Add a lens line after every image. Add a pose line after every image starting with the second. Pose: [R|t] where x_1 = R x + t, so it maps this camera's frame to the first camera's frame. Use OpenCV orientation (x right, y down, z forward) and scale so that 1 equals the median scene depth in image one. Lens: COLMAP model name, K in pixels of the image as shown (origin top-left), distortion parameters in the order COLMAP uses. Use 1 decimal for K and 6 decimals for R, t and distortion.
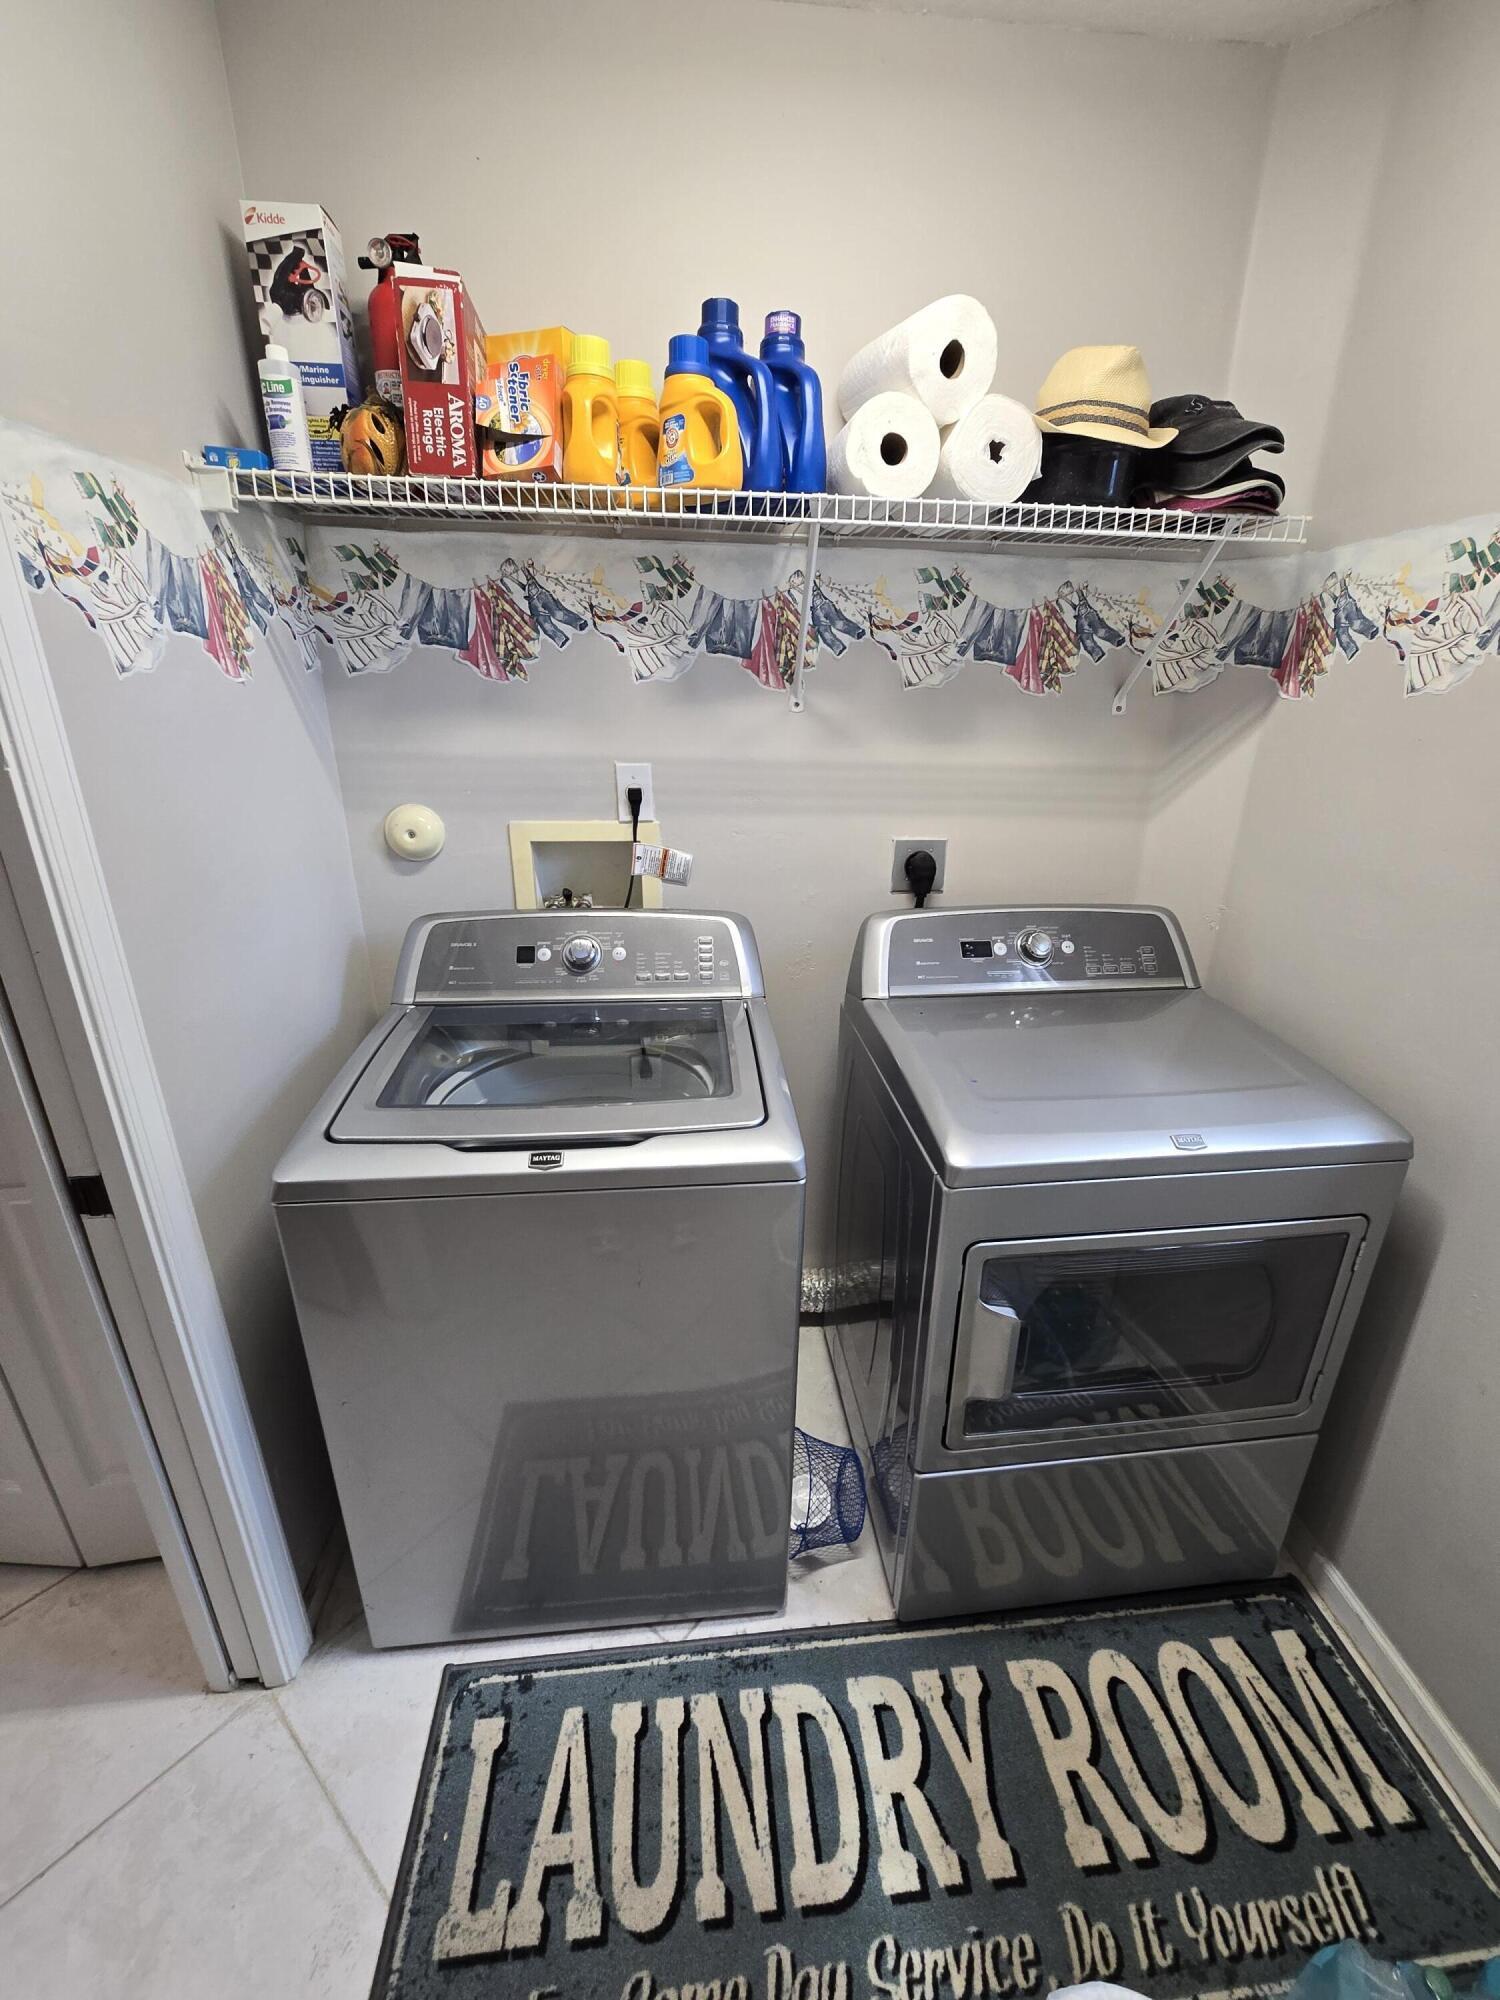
lens RADIAL K [[813.6, 0, 750.0], [0, 813.6, 1000.0], [0, 0, 1]] dist [-0.001620, -0.000021]
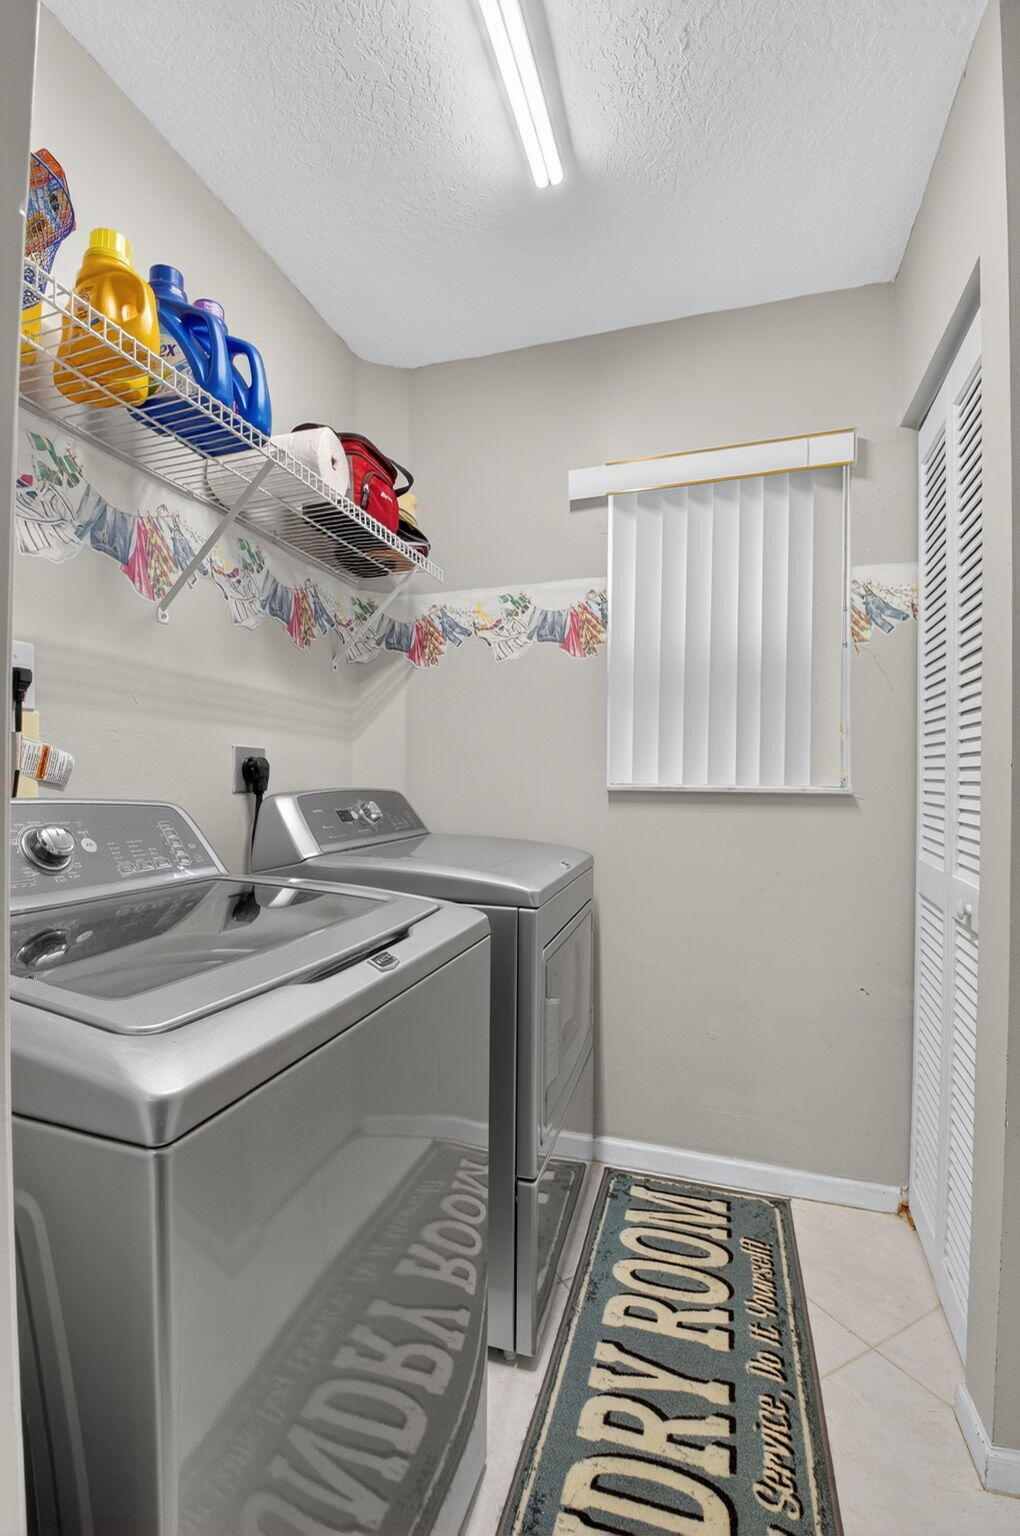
lens RADIAL K [[698.4, 0, 510.0], [0, 698.4, 768.0], [0, 0, 1]] dist [0.002909, -0.014469]
pose [[0.378945, 0.010121, 0.925364, -0.751945], [0.336358, 0.930045, -0.147914, 0.132719], [-0.862127, 0.367305, 0.349032, 0.441259]]
